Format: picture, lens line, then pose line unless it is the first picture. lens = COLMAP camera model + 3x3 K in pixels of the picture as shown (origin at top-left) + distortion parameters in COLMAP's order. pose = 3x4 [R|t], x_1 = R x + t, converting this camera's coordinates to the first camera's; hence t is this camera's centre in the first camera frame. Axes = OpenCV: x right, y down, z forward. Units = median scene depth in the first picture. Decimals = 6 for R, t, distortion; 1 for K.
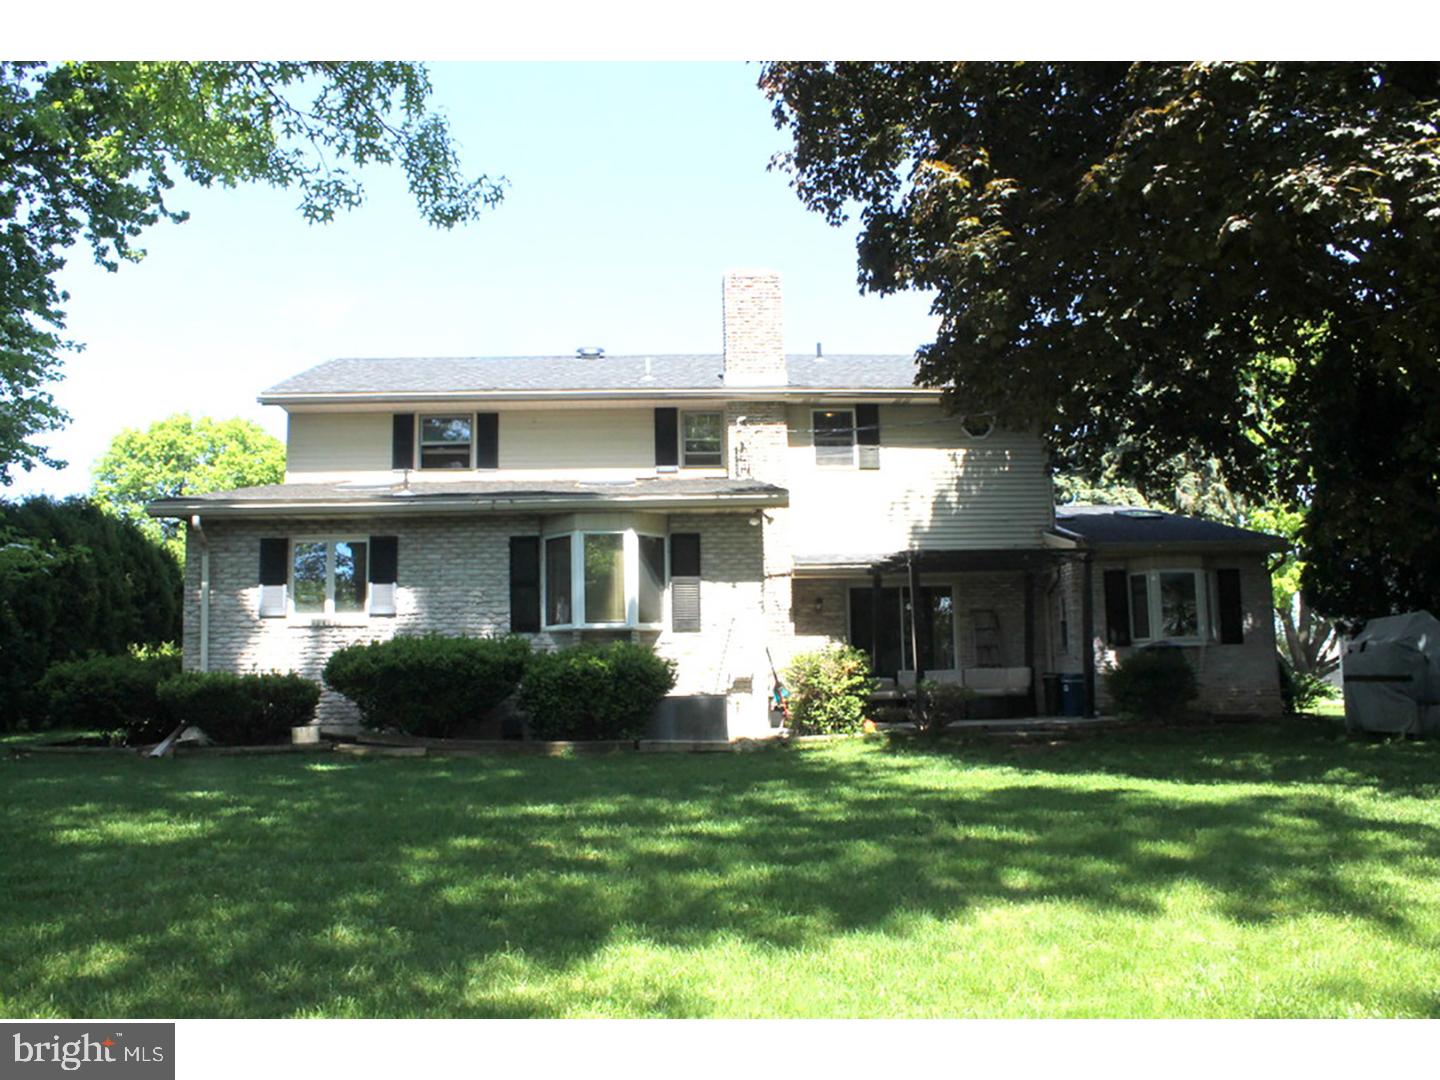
lens RADIAL K [[1262.0, 0, 720.0], [0, 1262.0, 540.0], [0, 0, 1]] dist [-0.114598, 0.004305]
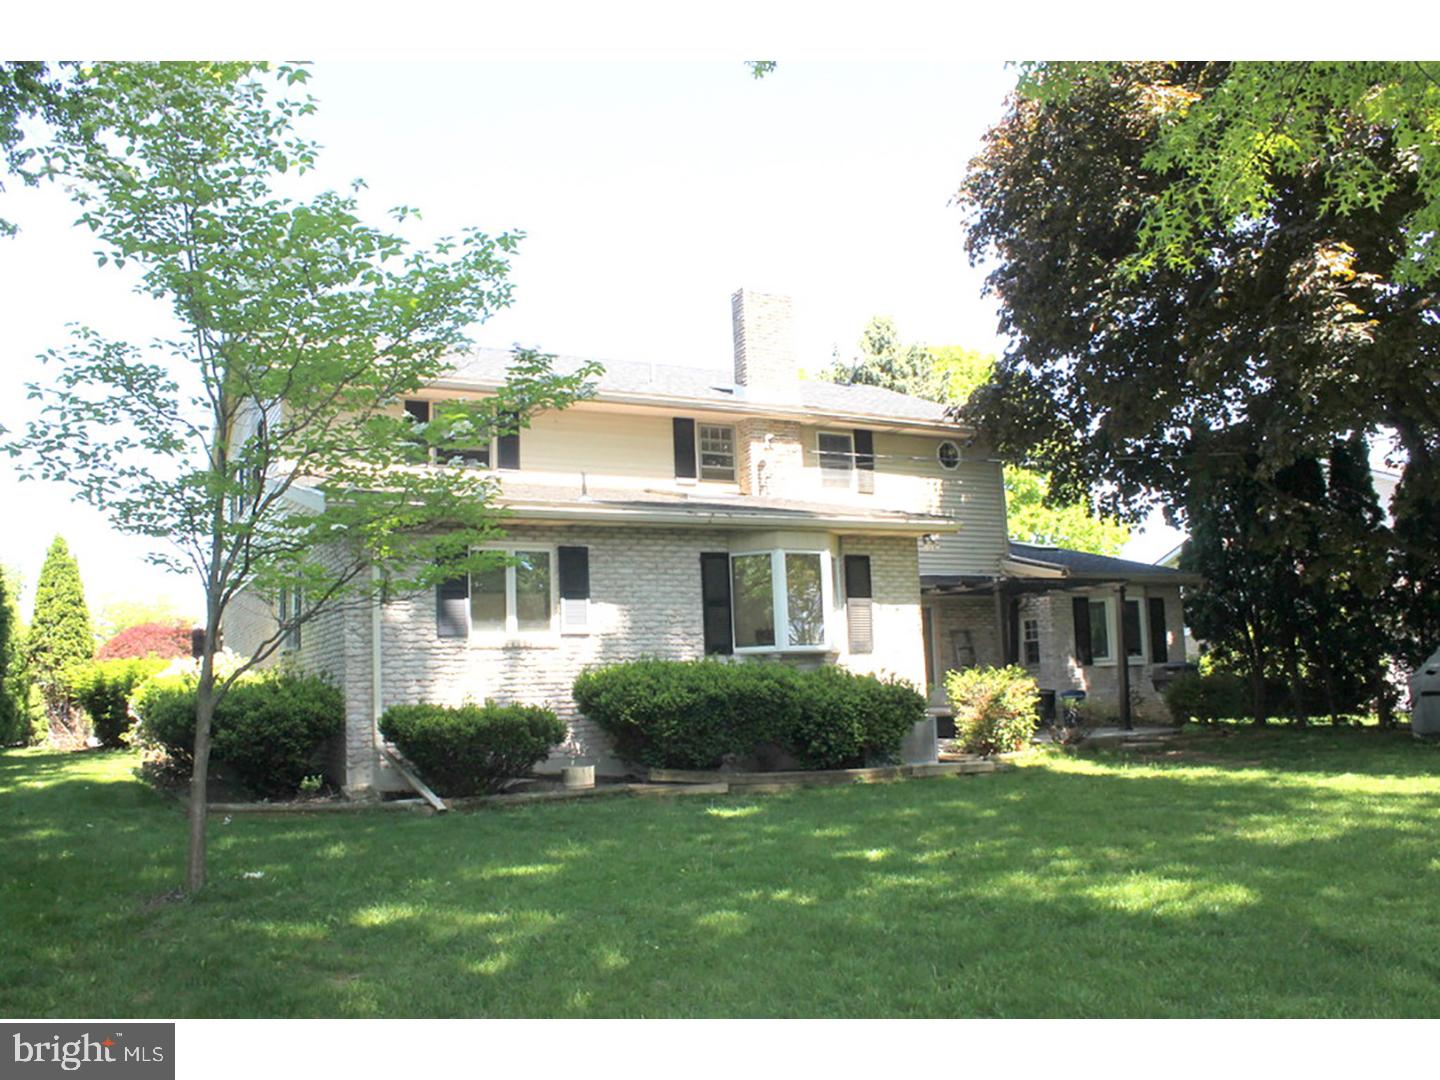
lens RADIAL K [[1262.0, 0, 720.0], [0, 1262.0, 540.0], [0, 0, 1]] dist [-0.114598, 0.004305]
pose [[0.904761, 0.040848, 0.423957, -0.548600], [-0.039381, 0.999149, -0.012226, -0.000613], [-0.424096, -0.005634, 0.905600, 0.143612]]
